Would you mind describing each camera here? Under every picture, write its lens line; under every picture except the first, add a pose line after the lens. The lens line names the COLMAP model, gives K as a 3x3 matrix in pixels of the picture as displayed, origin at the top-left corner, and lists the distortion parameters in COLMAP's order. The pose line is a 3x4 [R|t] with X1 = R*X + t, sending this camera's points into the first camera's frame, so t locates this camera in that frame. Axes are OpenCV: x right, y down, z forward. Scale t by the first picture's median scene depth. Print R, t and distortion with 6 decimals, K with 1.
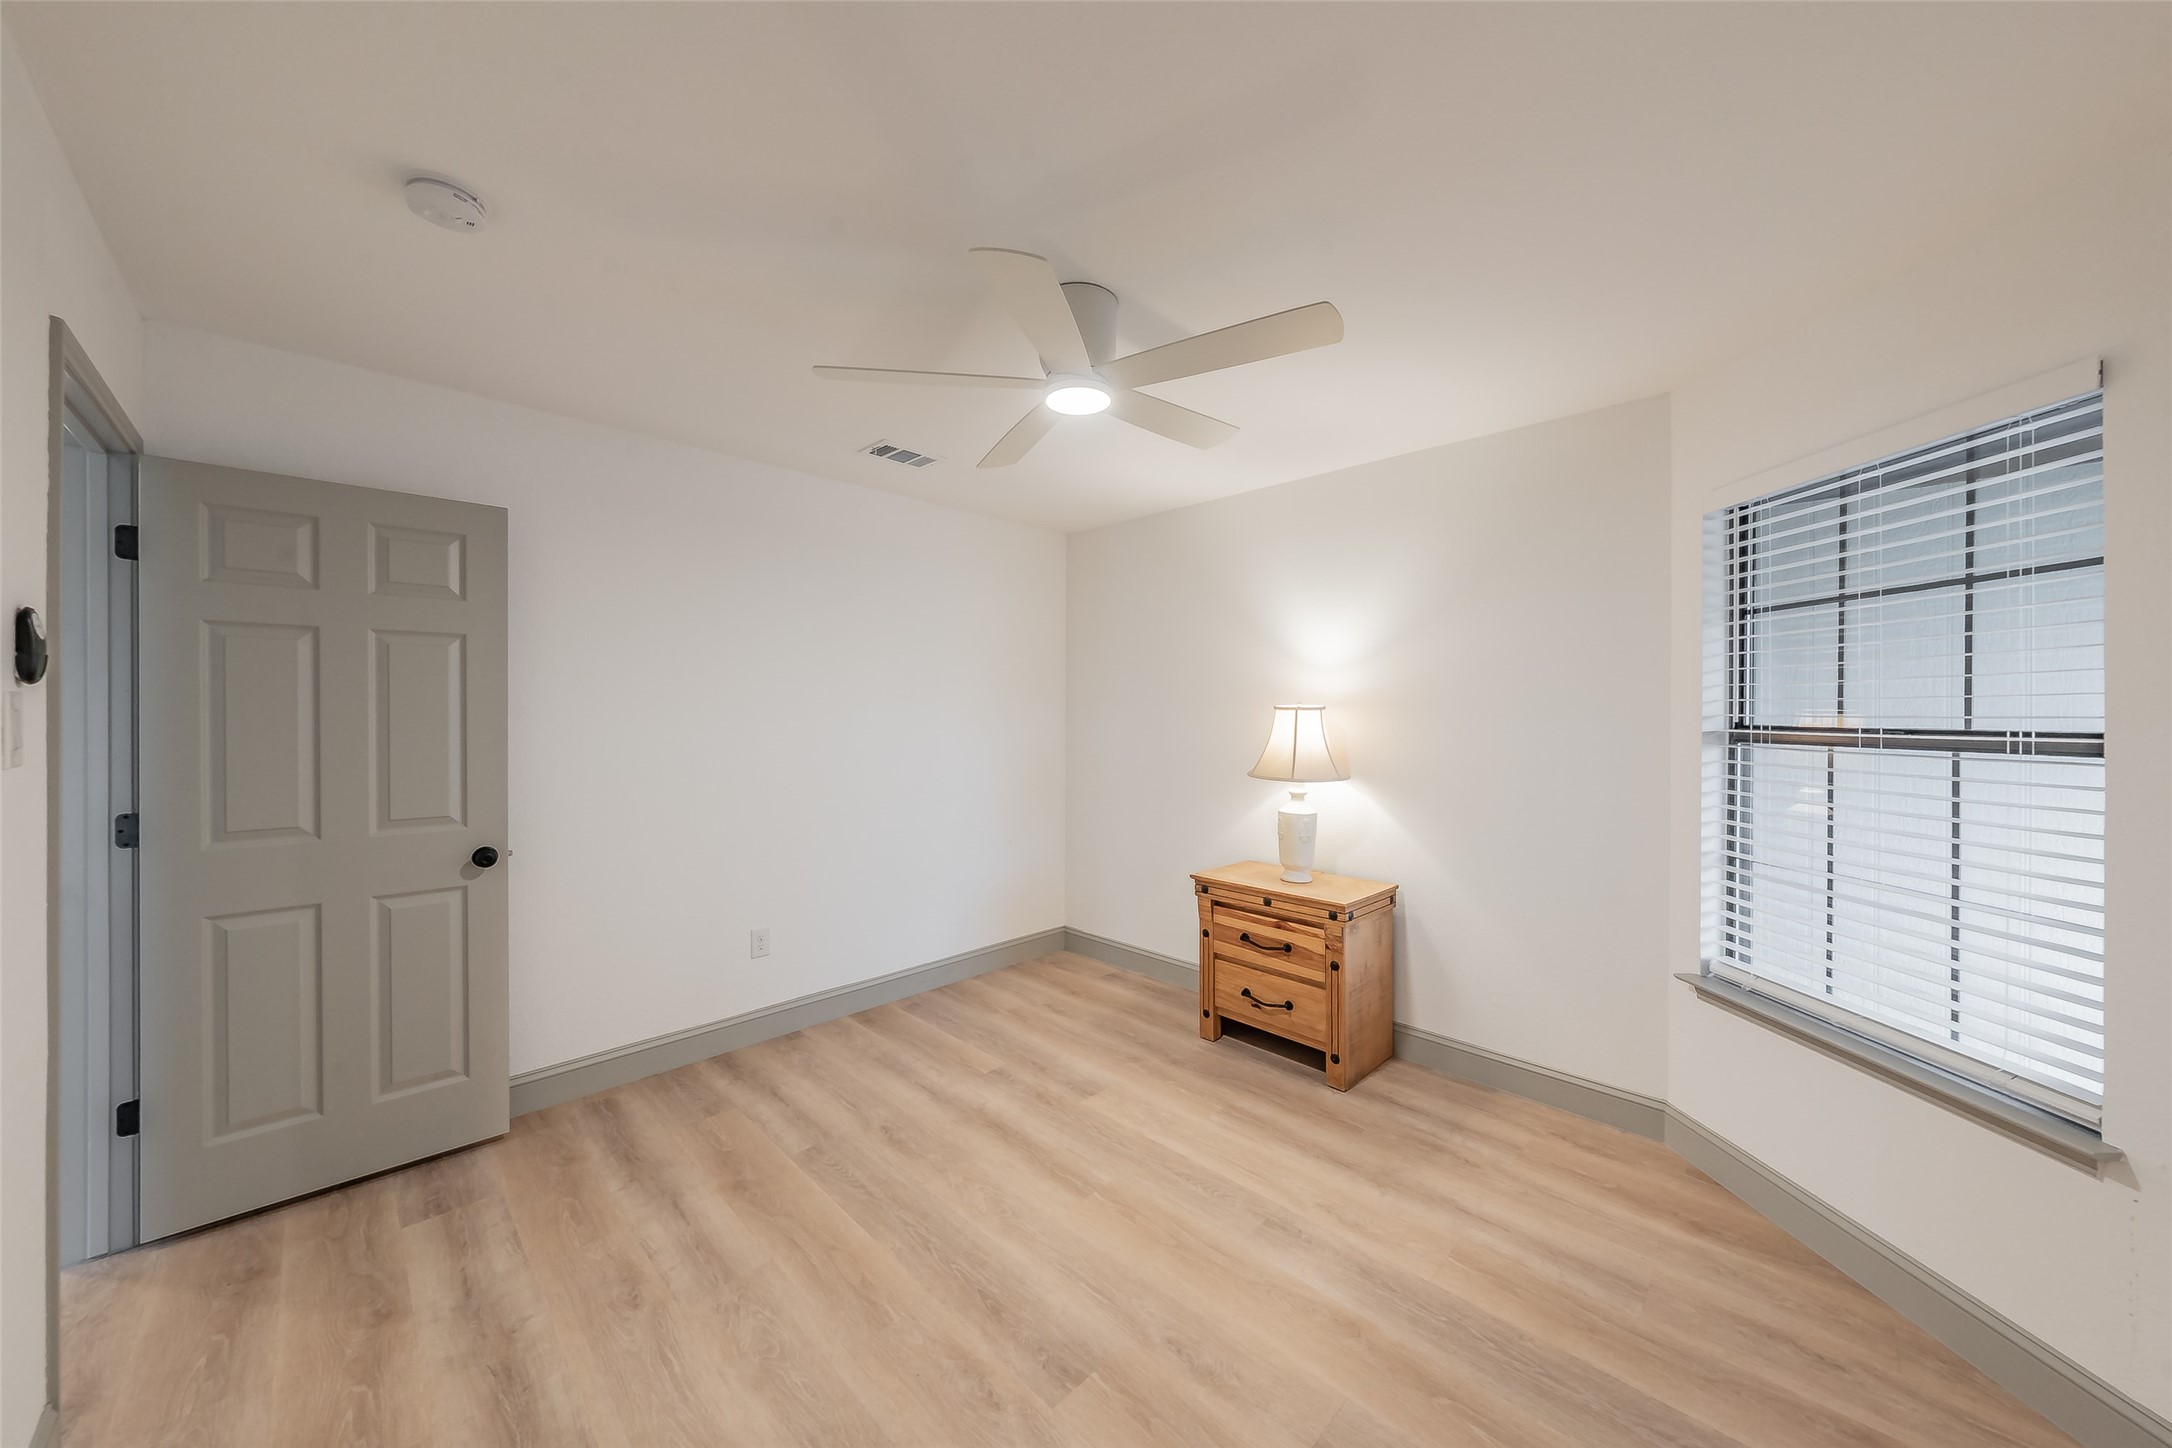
lens RADIAL K [[778.6, 0, 1102.0], [0, 778.6, 724.8], [0, 0, 1]] dist [-0.000822, 0.000555]
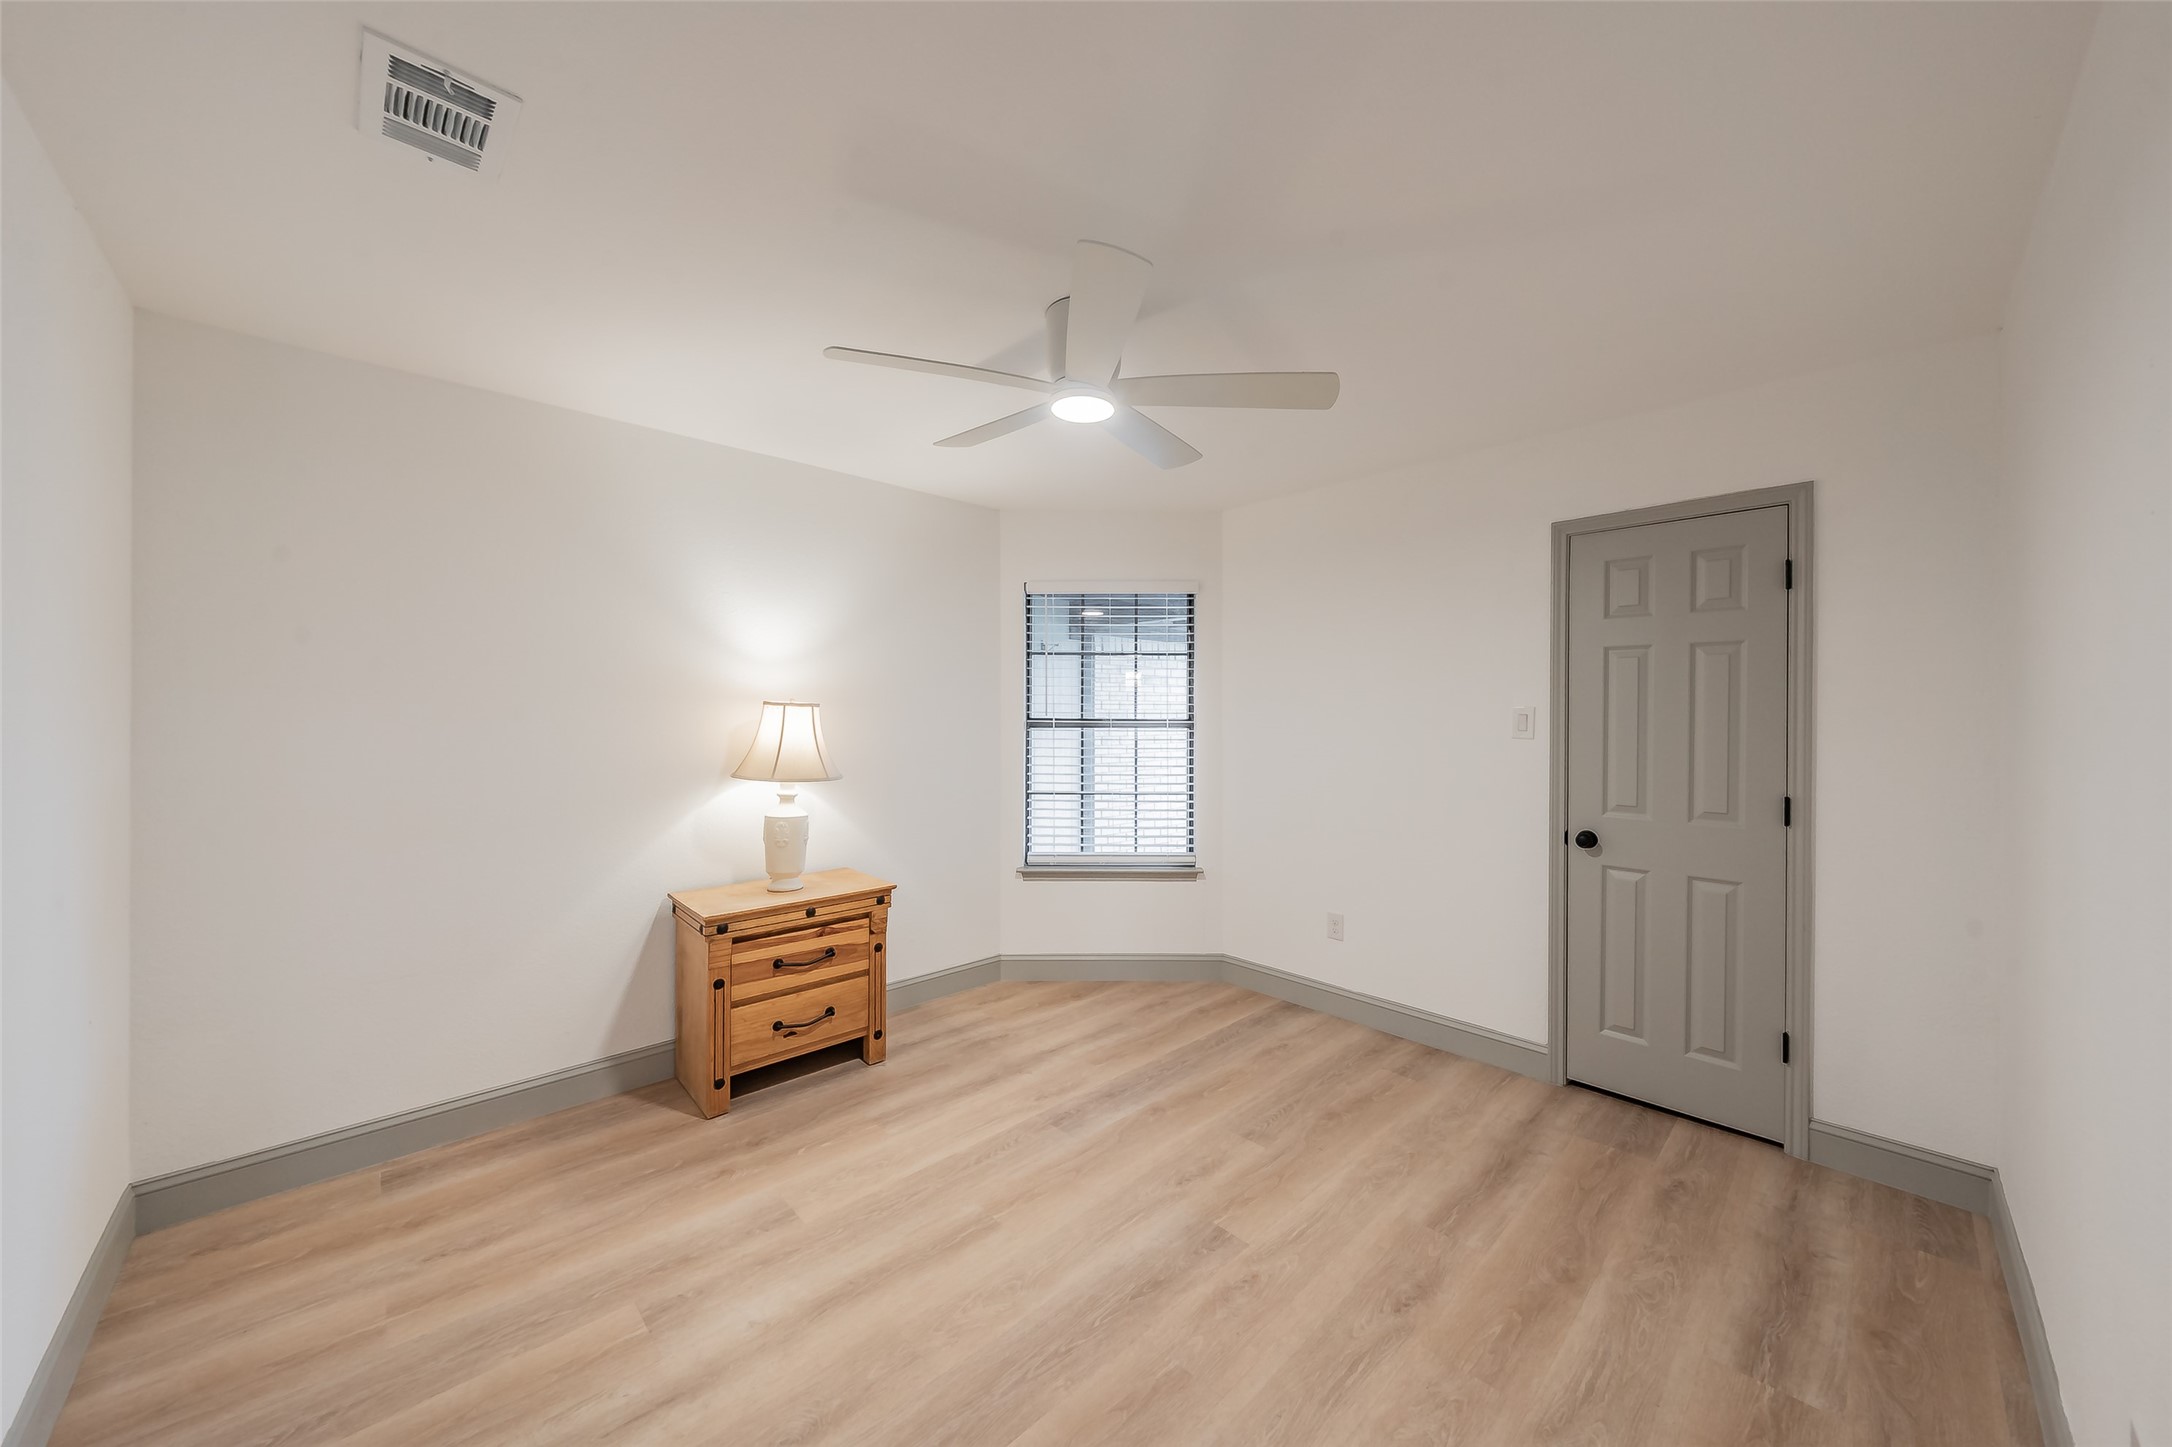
lens RADIAL K [[778.6, 0, 1090.9], [0, 778.6, 715.5], [0, 0, 1]] dist [-0.000822, 0.000555]
pose [[0.012688, -0.006354, 0.999899, -0.825868], [0.011626, 0.999913, 0.006207, -0.012558], [-0.999852, 0.011546, 0.012761, 0.748146]]
